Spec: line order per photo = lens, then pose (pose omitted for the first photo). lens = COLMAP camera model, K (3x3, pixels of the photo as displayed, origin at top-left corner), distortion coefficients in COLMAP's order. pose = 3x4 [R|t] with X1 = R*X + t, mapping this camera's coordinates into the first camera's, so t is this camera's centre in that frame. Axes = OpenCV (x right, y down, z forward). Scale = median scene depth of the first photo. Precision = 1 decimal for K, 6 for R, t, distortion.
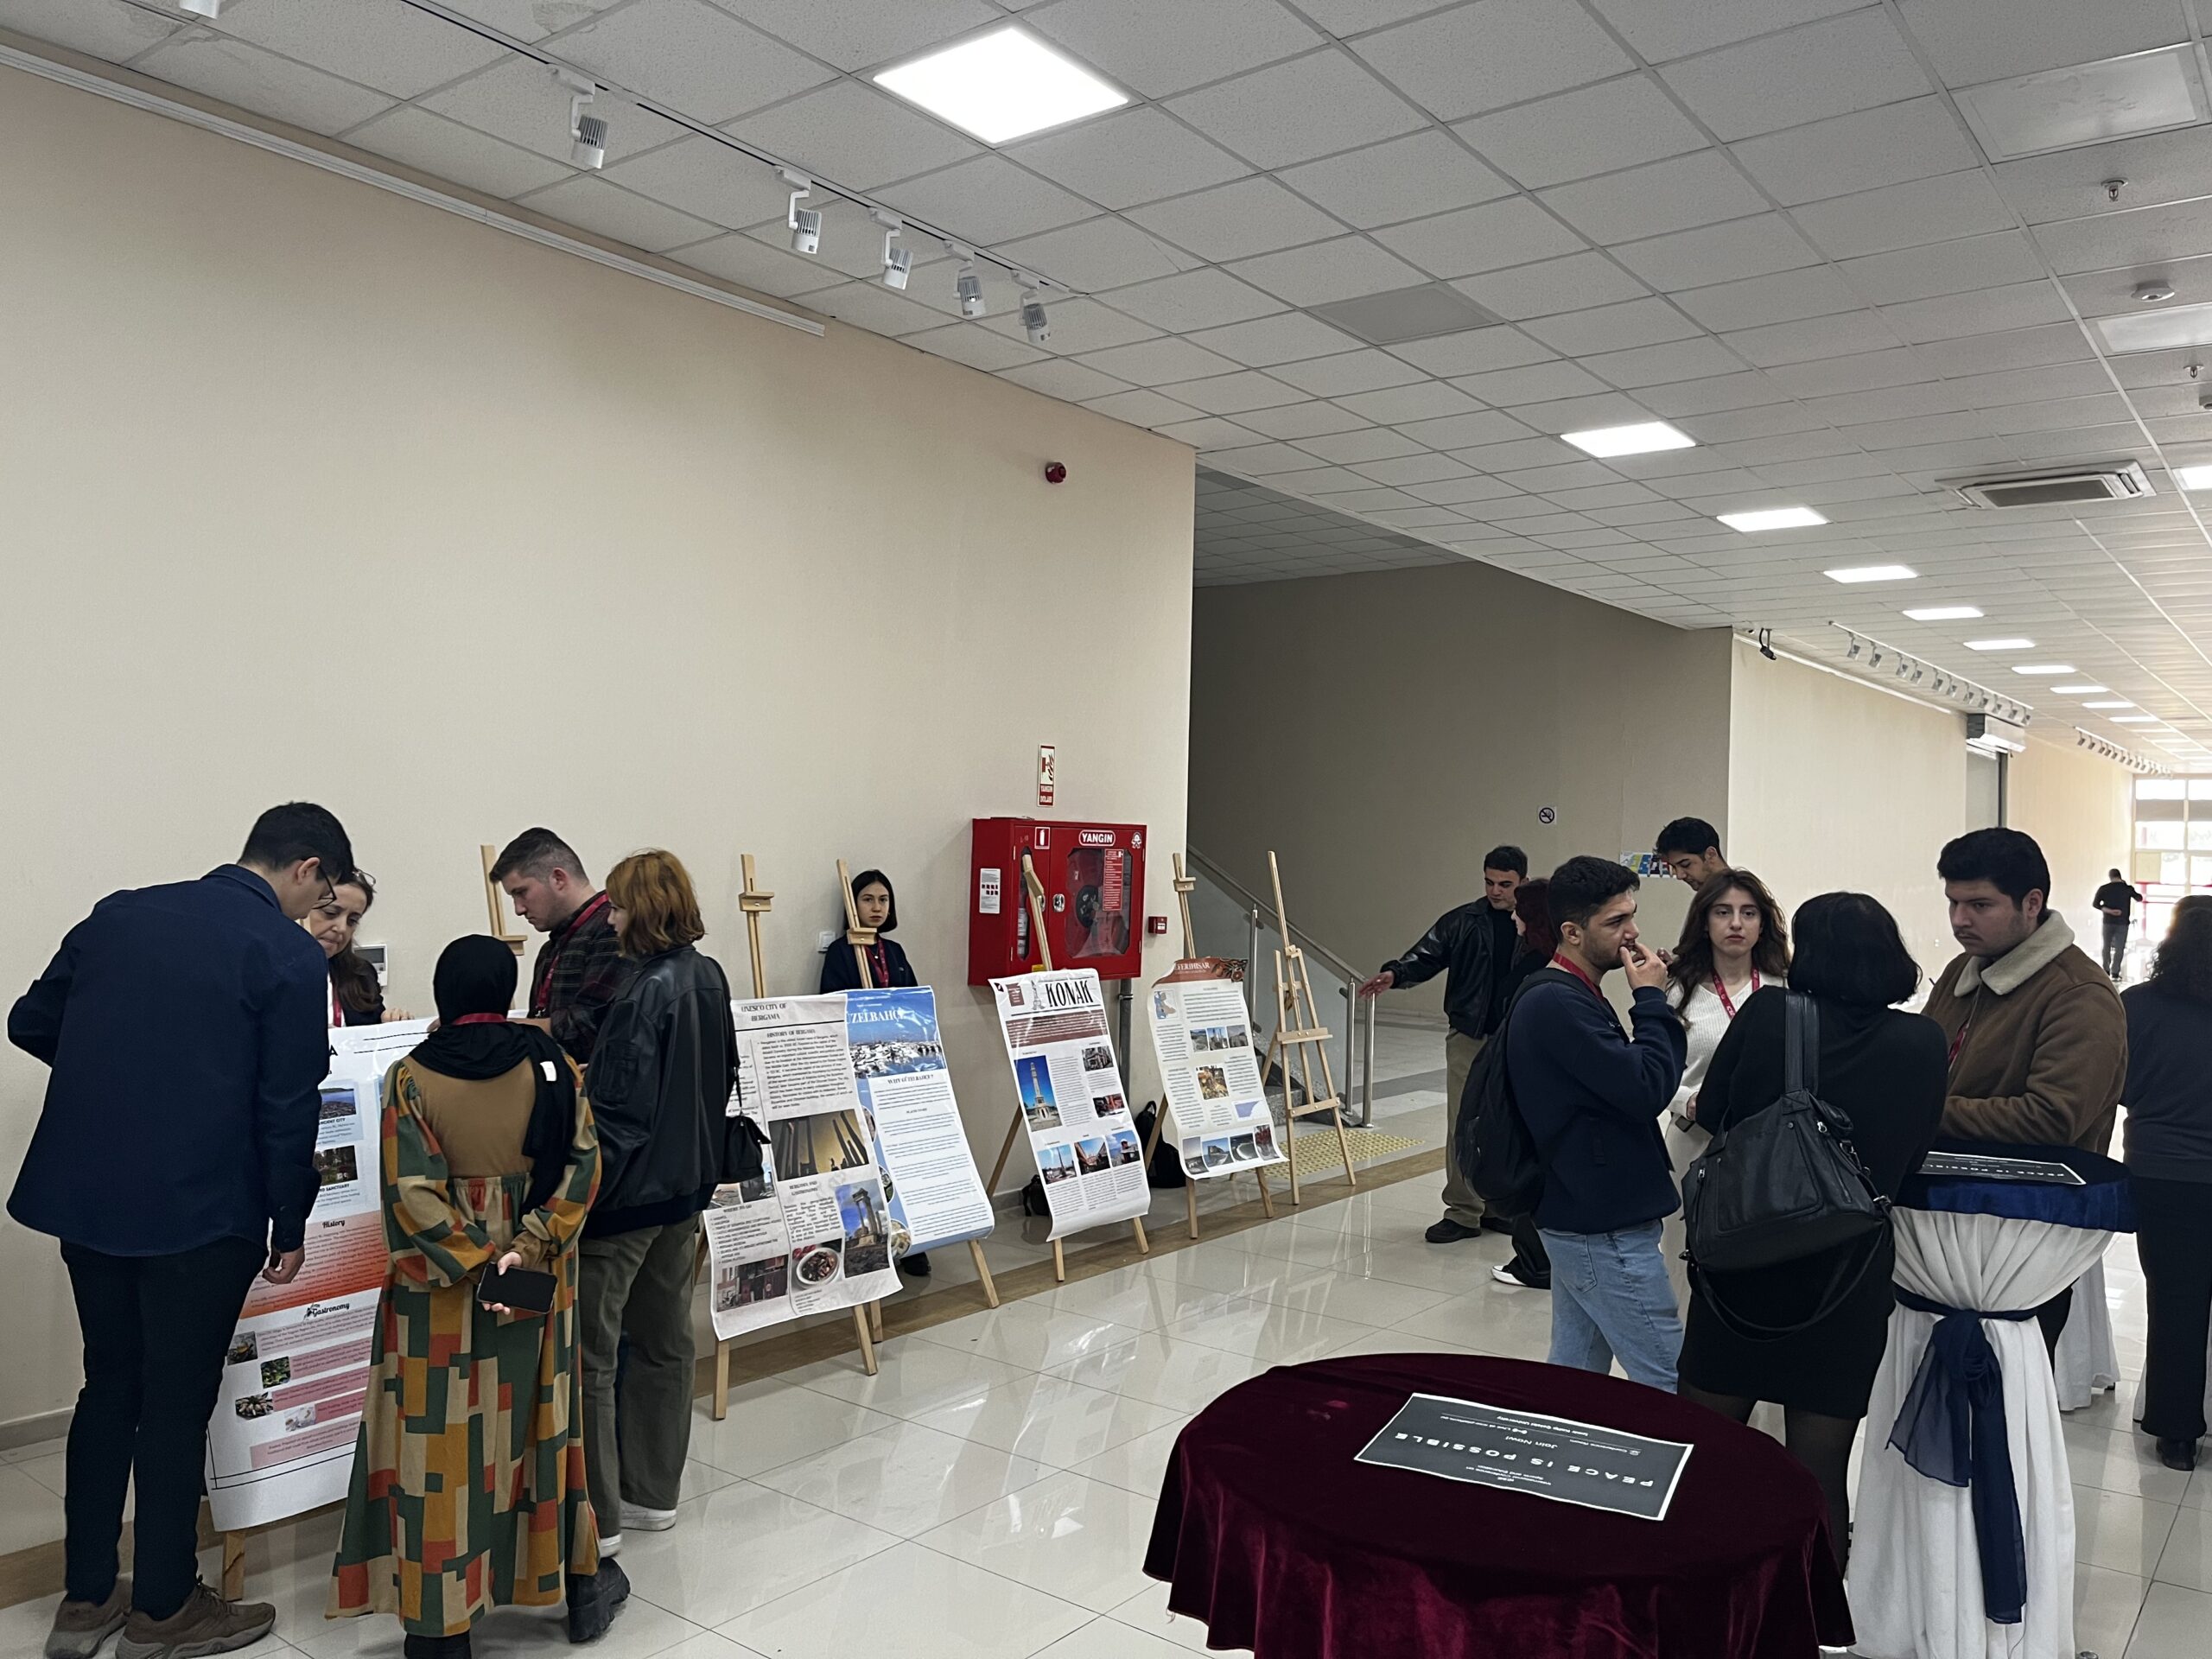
lens RADIAL K [[1661.5, 0, 1116.1], [0, 1661.5, 837.6], [0, 0, 1]] dist [0.066051, -0.077368]
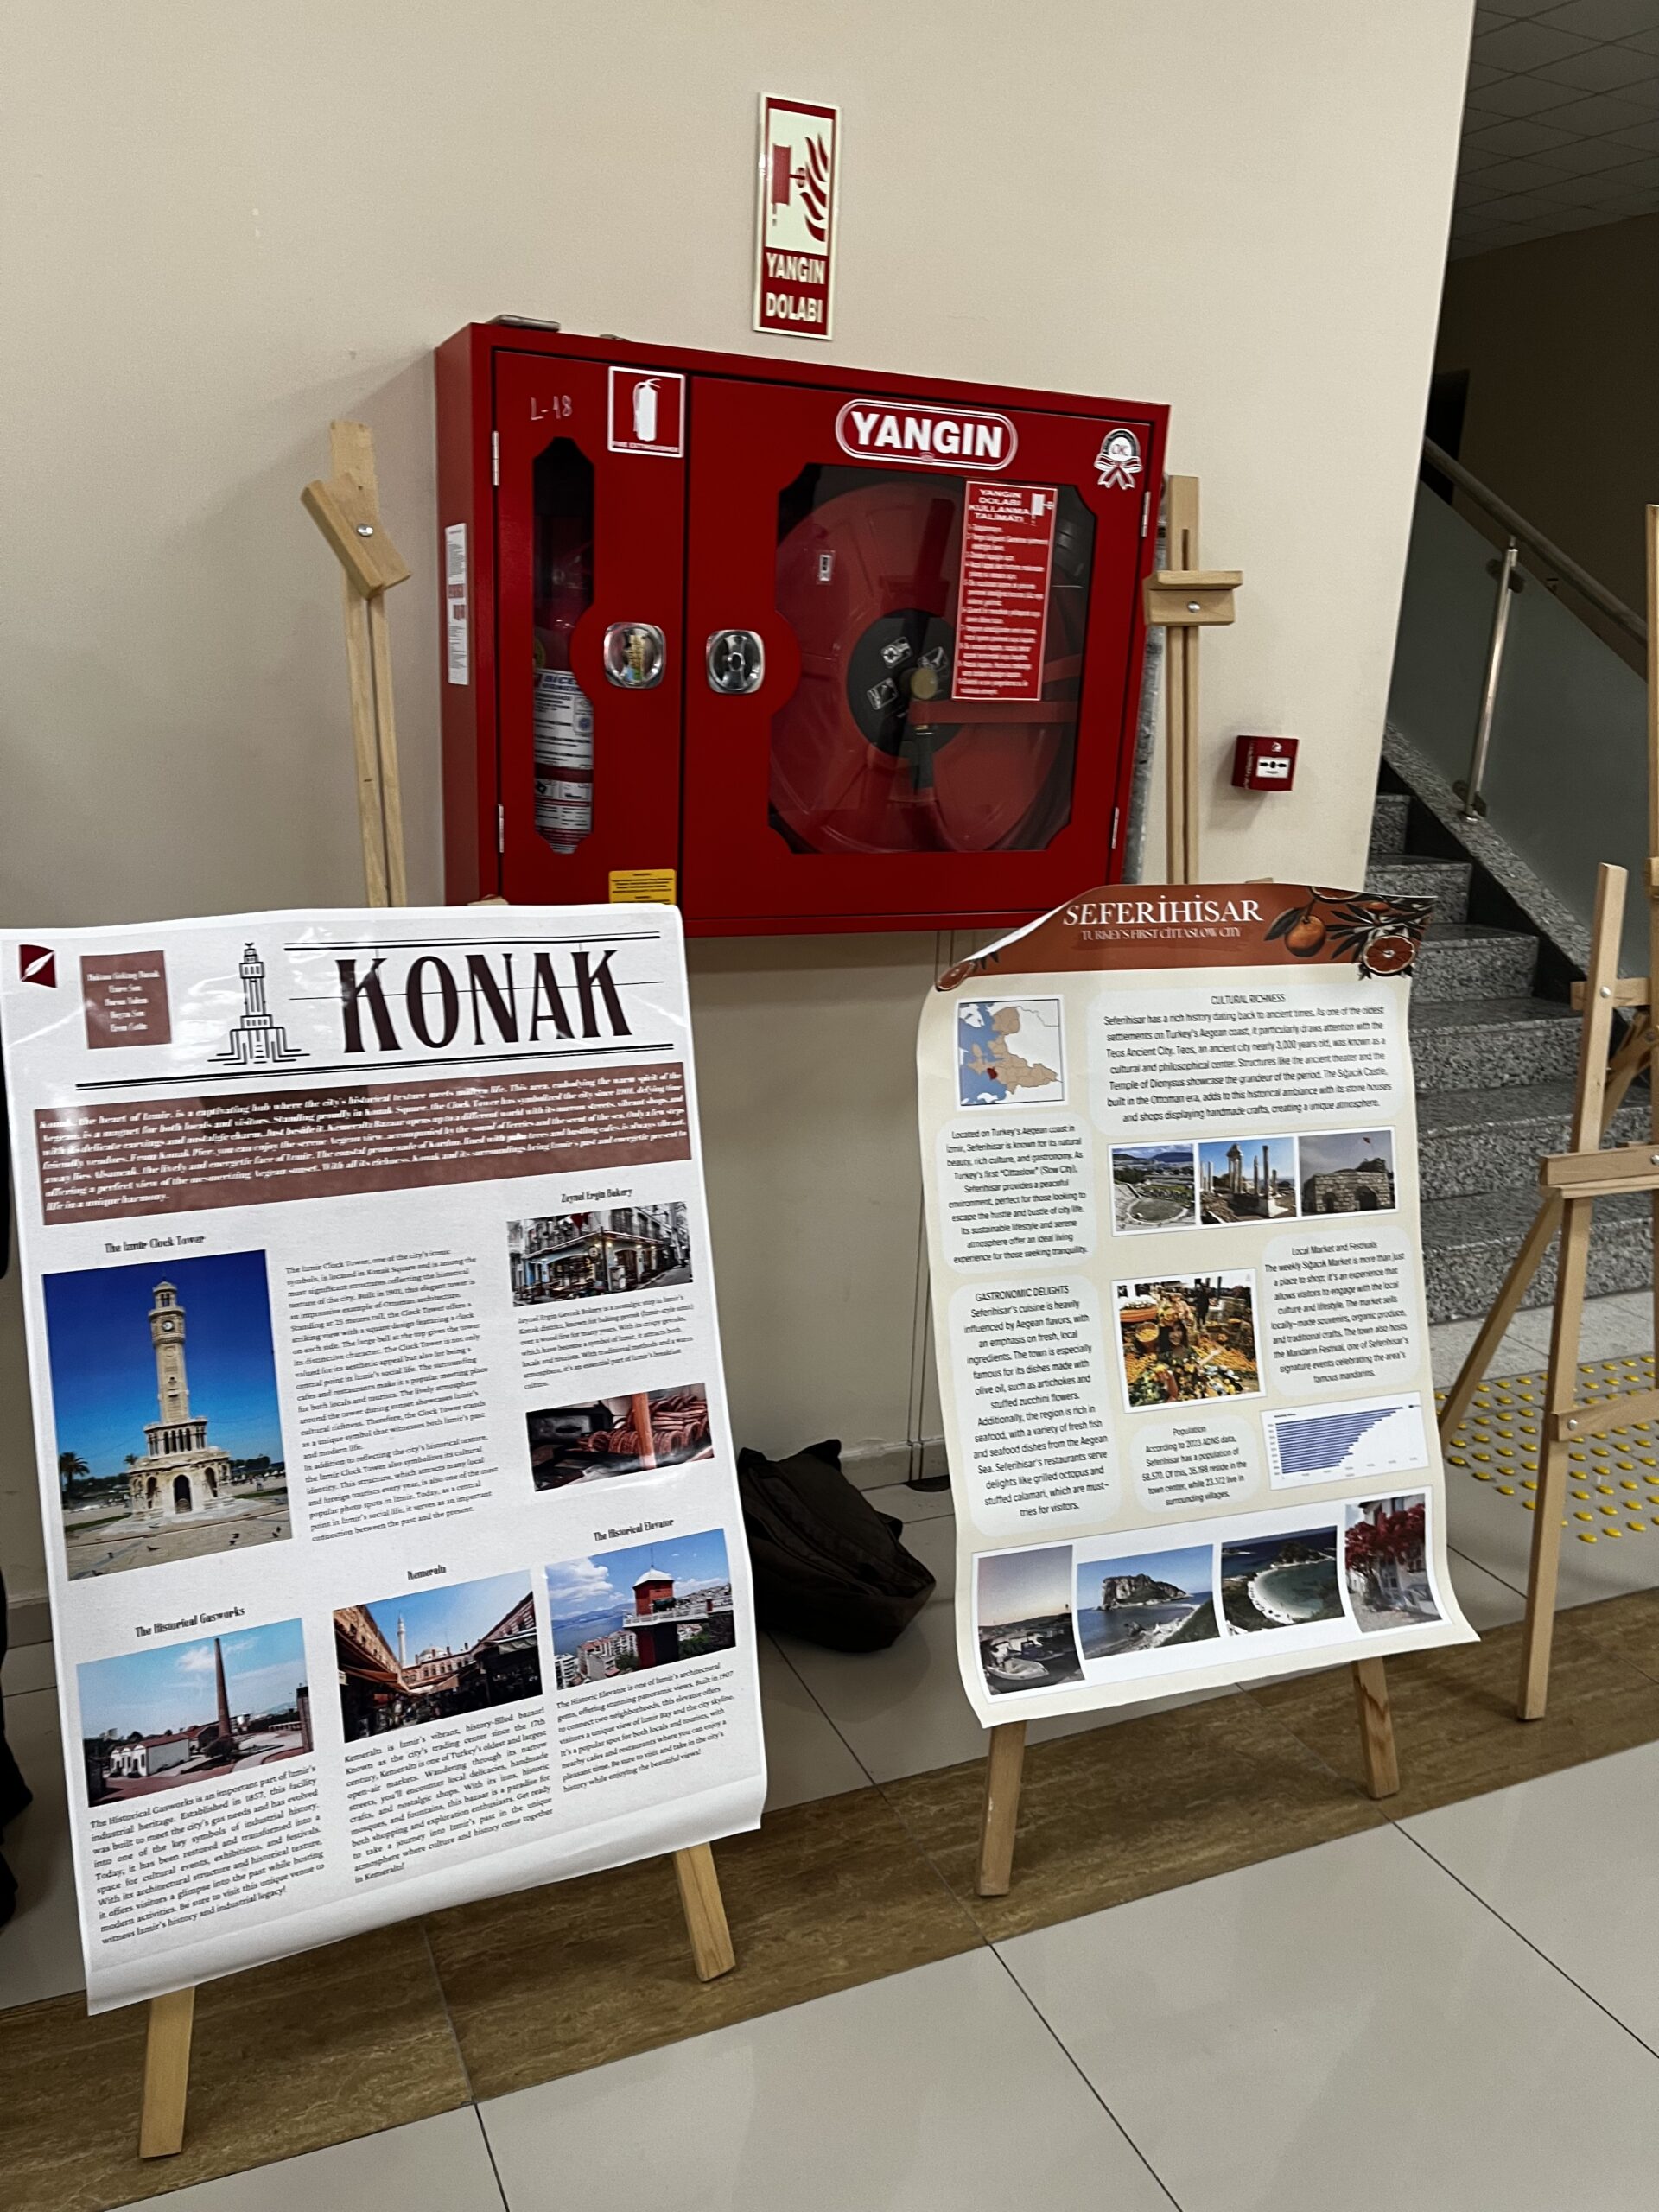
lens RADIAL K [[1661.5, 0, 835.0], [0, 1661.5, 1124.5], [0, 0, 1]] dist [0.066051, -0.077368]
pose [[0.876650, 0.140253, -0.460232, 0.153368], [-0.017323, 0.965149, 0.261128, 0.048981], [0.480816, -0.220946, 0.848527, 0.885402]]
